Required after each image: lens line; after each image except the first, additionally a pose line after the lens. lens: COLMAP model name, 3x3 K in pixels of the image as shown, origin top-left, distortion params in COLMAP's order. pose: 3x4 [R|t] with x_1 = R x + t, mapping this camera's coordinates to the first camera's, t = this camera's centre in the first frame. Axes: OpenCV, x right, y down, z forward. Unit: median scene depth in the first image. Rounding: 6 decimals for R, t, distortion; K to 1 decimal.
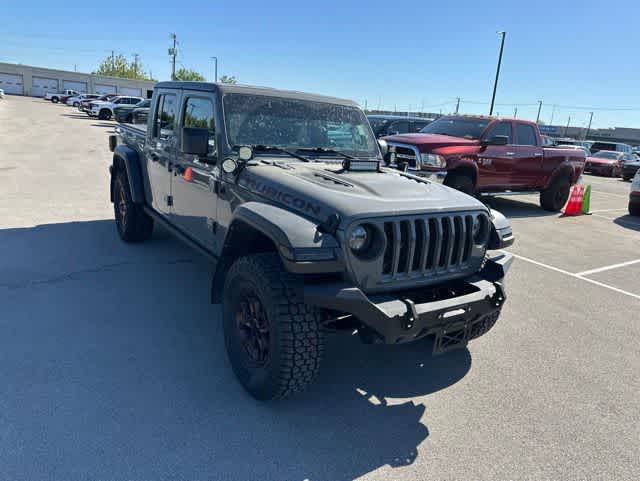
lens RADIAL K [[442.5, 0, 316.3], [0, 442.5, 238.4], [0, 0, 1]] dist [0.082828, -0.086371]
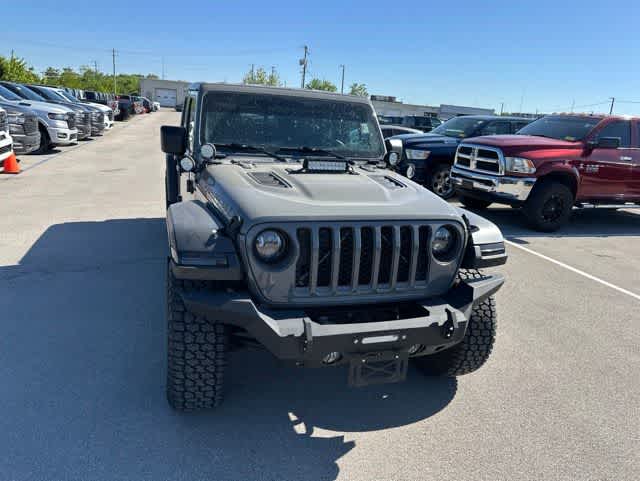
lens RADIAL K [[446.7, 0, 318.2], [0, 446.7, 237.6], [0, 0, 1]] dist [0.048808, -0.050005]
pose [[0.964129, 0.051564, -0.260378, 0.328031], [-0.055438, 0.998434, -0.007550, -0.009984], [0.259581, 0.021714, 0.965477, 0.120814]]
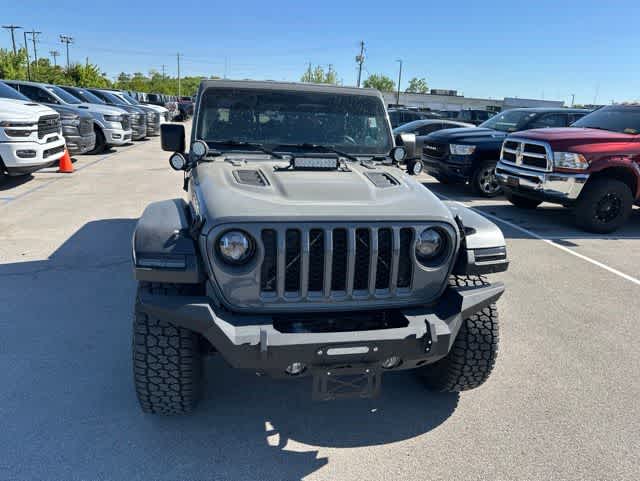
lens RADIAL K [[446.7, 0, 318.2], [0, 446.7, 237.6], [0, 0, 1]] dist [0.048808, -0.050005]
pose [[0.924348, 0.064833, -0.376001, 0.436368], [-0.067689, 0.997691, 0.005625, -0.024897], [0.375497, 0.020252, 0.926602, 0.206536]]
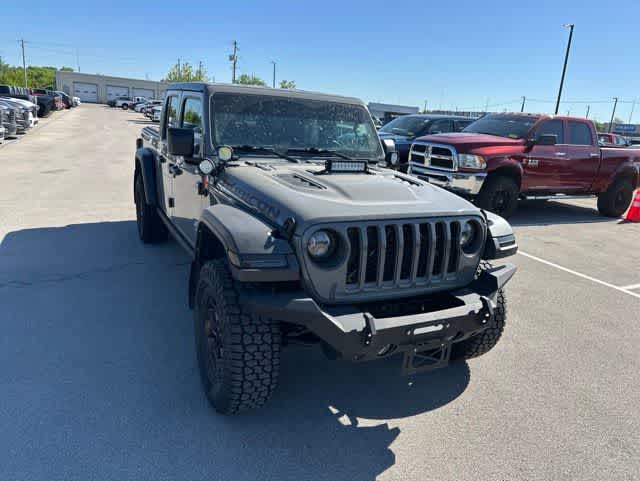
lens RADIAL K [[444.6, 0, 317.3], [0, 444.6, 238.0], [0, 0, 1]] dist [0.071214, -0.075428]
pose [[0.992528, 0.017252, -0.120791, 0.155525], [-0.017957, 0.999827, -0.004756, -0.007240], [0.120688, 0.006889, 0.992667, 0.061307]]
